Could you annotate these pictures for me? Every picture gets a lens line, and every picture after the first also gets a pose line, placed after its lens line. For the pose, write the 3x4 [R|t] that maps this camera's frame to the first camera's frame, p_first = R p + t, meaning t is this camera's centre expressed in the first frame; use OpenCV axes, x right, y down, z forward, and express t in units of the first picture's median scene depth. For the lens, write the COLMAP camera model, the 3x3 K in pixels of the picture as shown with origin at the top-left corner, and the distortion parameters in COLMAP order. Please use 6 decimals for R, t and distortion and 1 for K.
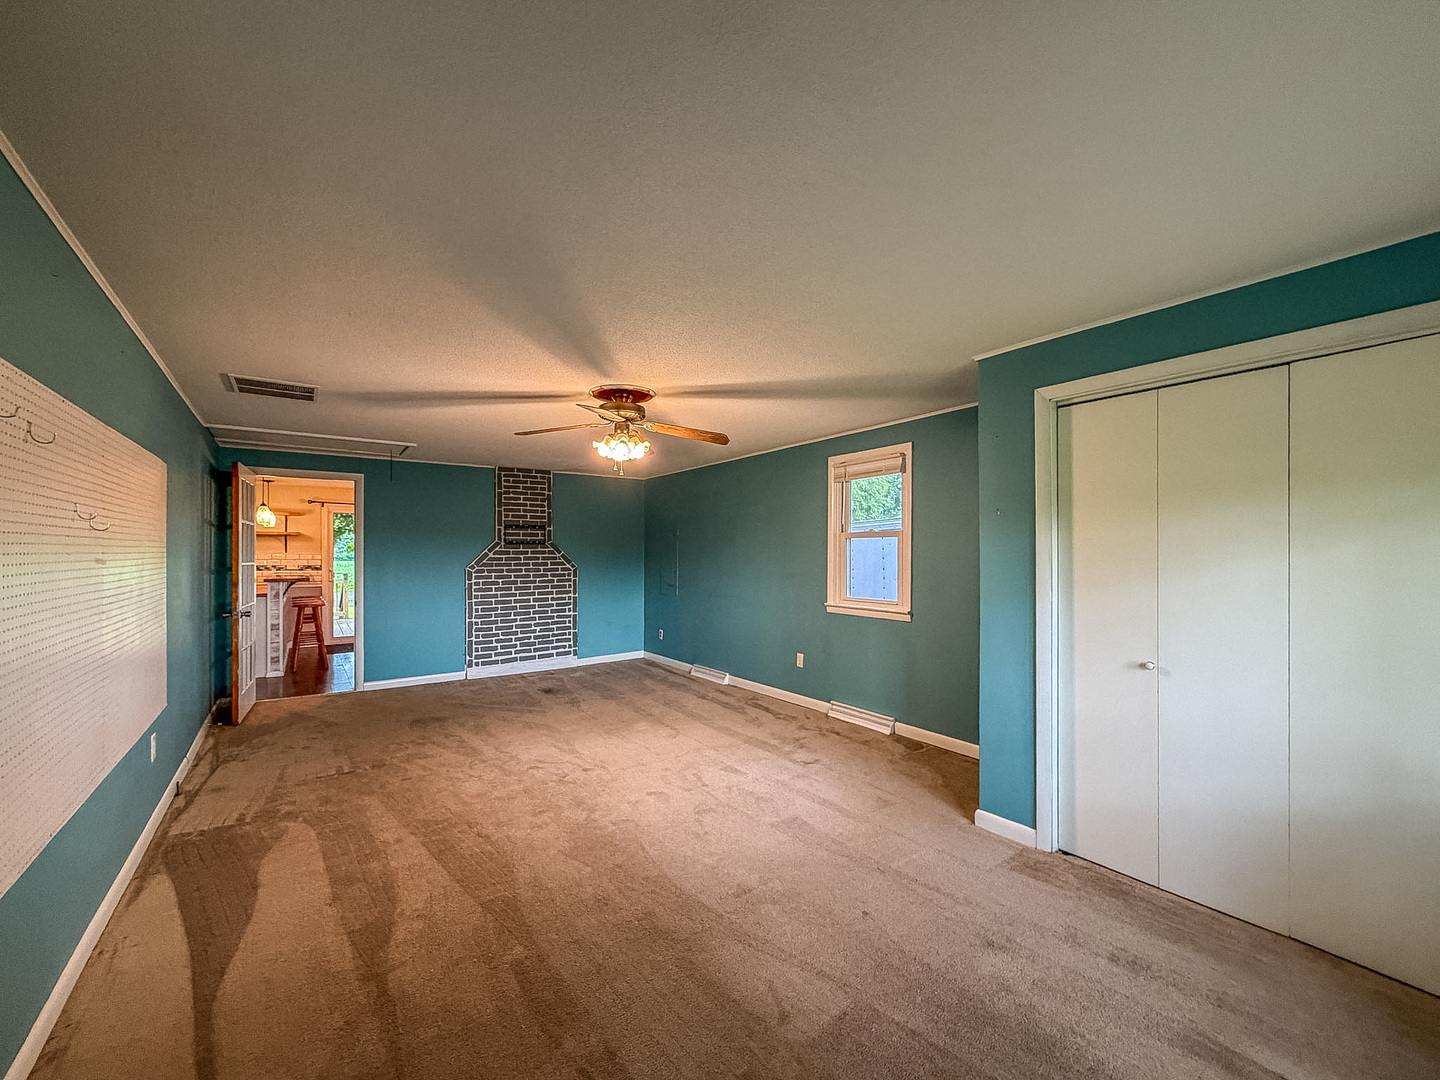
lens RADIAL K [[593.2, 0, 717.5], [0, 593.2, 567.1], [0, 0, 1]] dist [-0.000933, -0.000257]
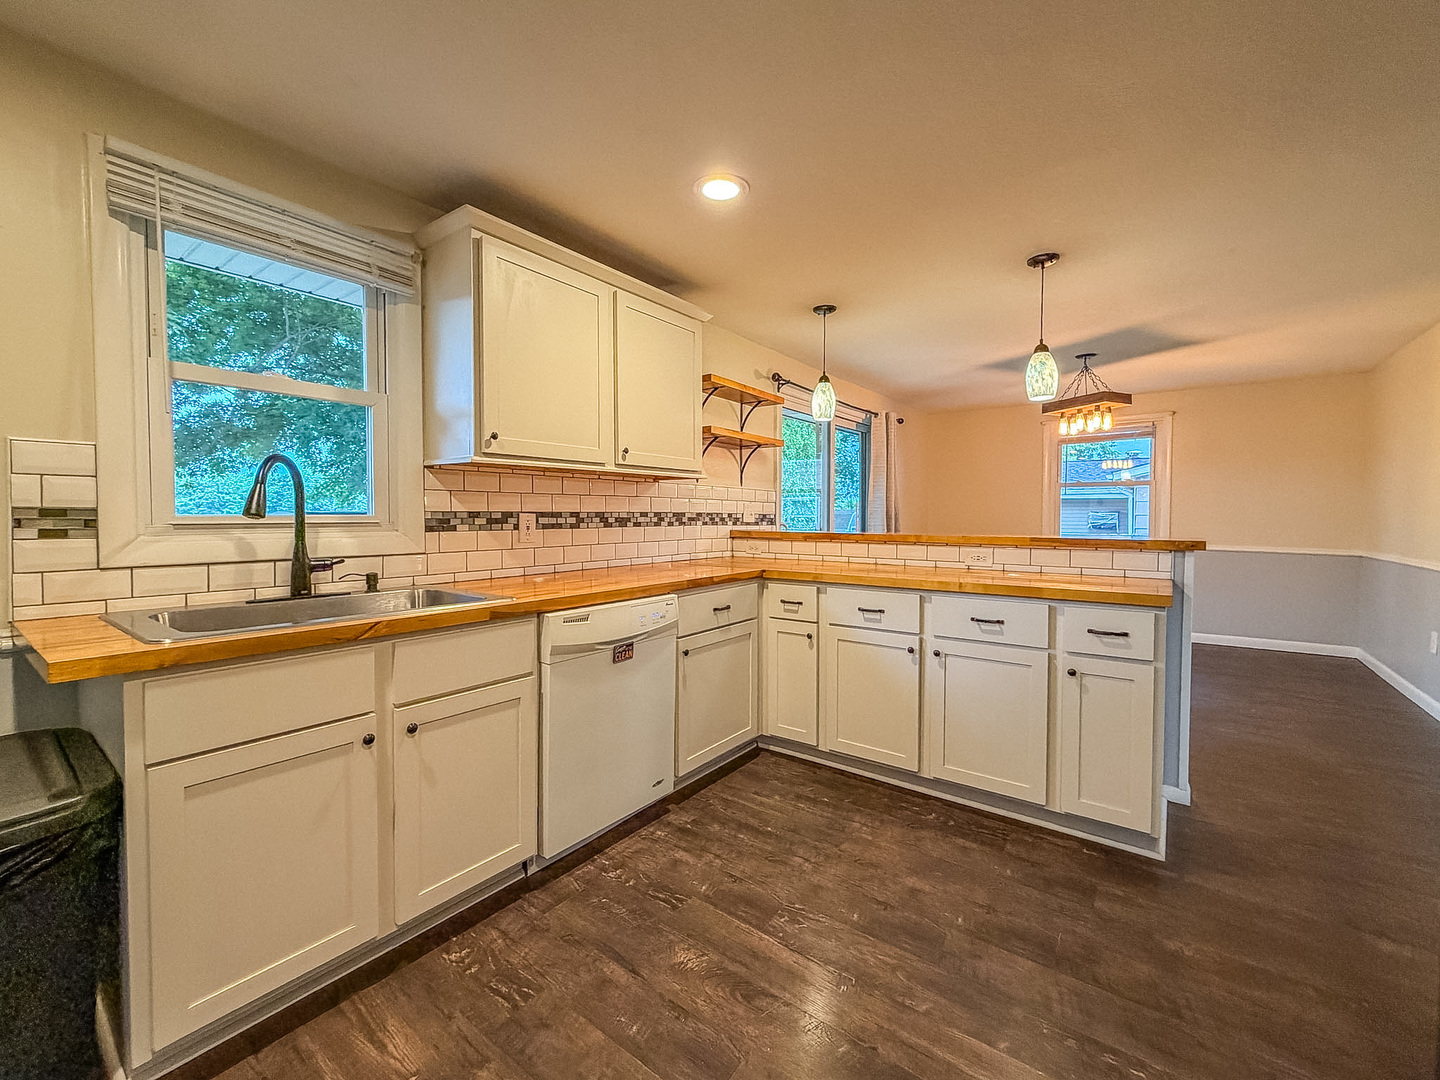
lens RADIAL K [[600.4, 0, 722.0], [0, 600.4, 536.0], [0, 0, 1]] dist [-0.000434, -0.000287]
pose [[0.943770, -0.003191, 0.330587, -0.868950], [0.002296, 0.999993, 0.003100, 0.012442], [-0.330595, -0.002167, 0.943770, 0.560004]]
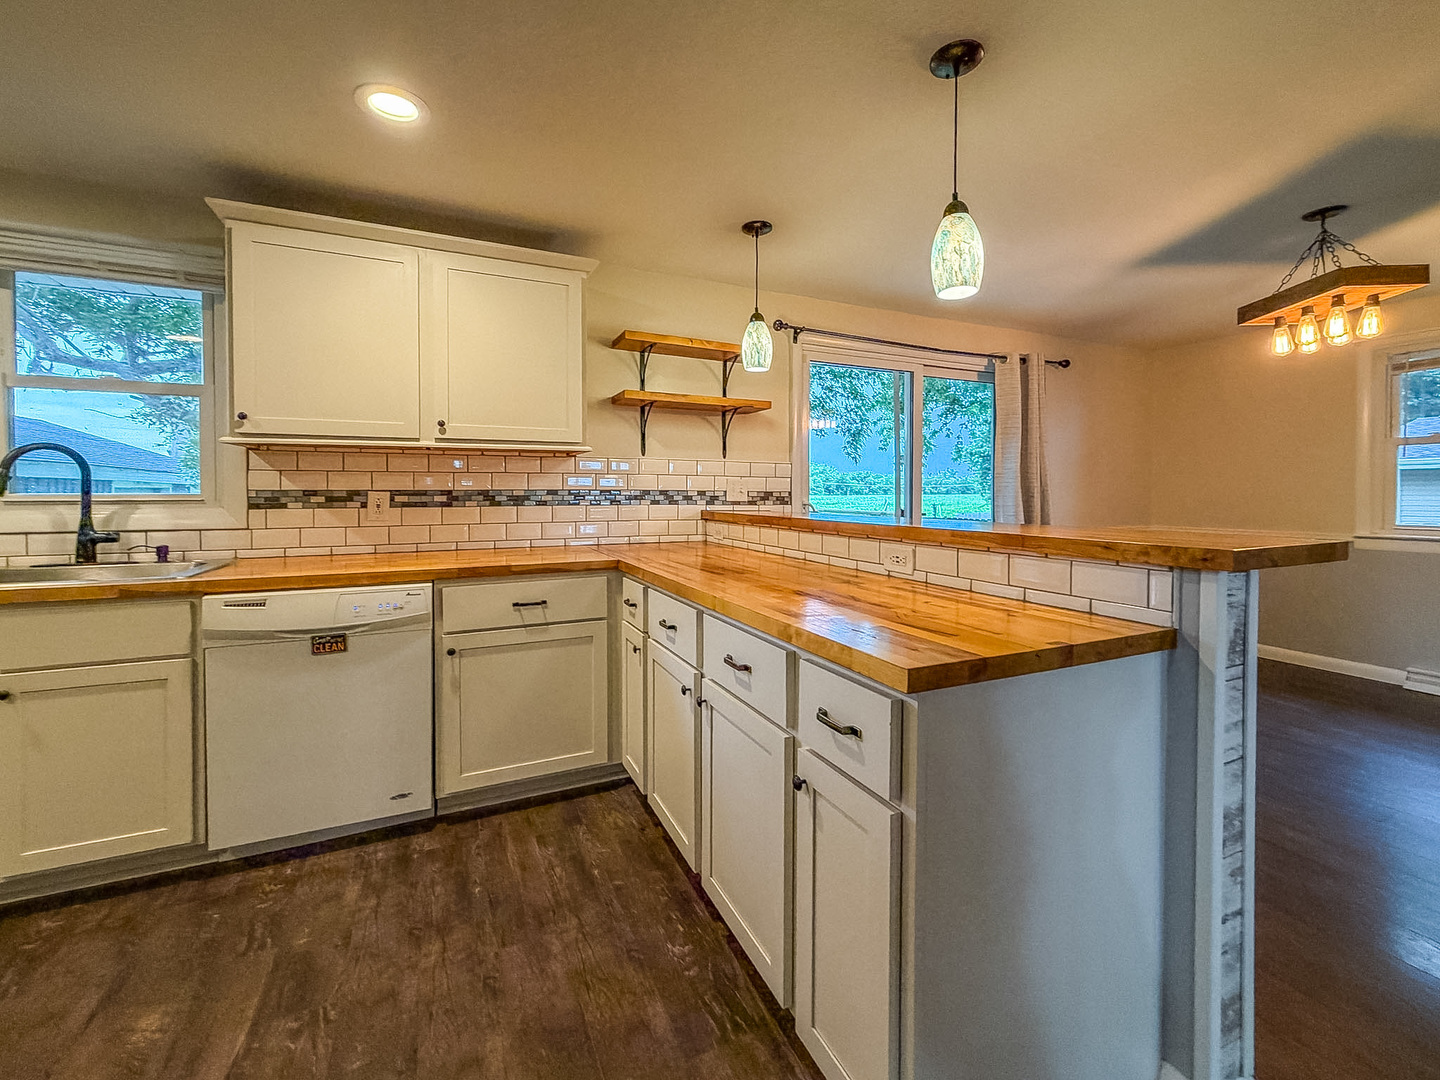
lens RADIAL K [[589.0, 0, 718.7], [0, 589.0, 501.0], [0, 0, 1]] dist [-0.000037, -0.000146]
pose [[0.986009, 0.009157, -0.166442, -0.651126], [-0.011757, 0.999824, -0.014643, 0.008977], [0.166279, 0.016395, 0.985942, 0.610802]]
